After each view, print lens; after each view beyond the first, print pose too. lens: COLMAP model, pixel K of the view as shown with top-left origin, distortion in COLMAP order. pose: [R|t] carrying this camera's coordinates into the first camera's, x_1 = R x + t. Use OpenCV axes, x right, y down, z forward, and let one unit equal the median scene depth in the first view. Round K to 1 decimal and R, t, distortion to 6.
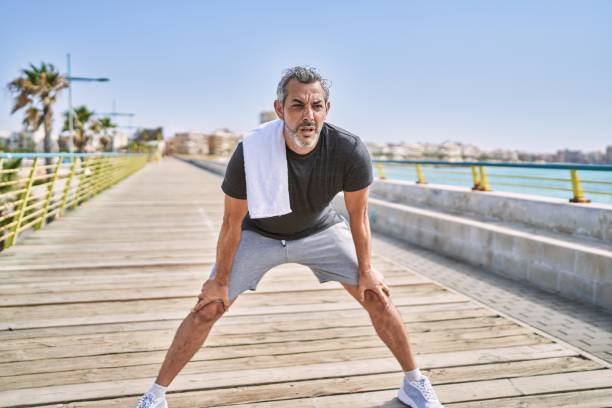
lens RADIAL K [[591.2, 0, 306.0], [0, 591.2, 204.0], [0, 0, 1]] dist [-0.085538, 0.152902]
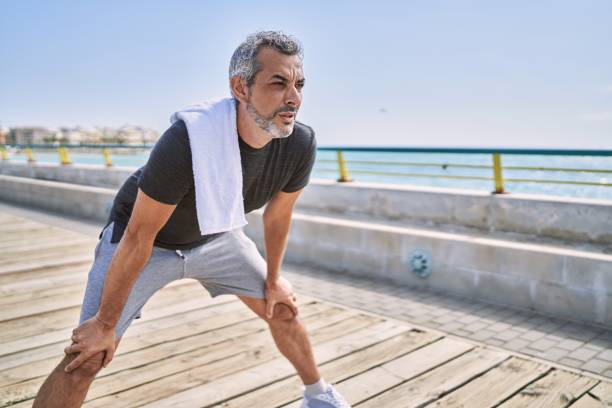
lens RADIAL K [[591.2, 0, 306.0], [0, 591.2, 204.0], [0, 0, 1]] dist [-0.085538, 0.152902]
pose [[0.868259, -0.071784, 0.490890, -0.210345], [0.057983, 0.997378, 0.043291, -0.024064], [-0.492711, -0.009125, 0.870145, 0.180778]]
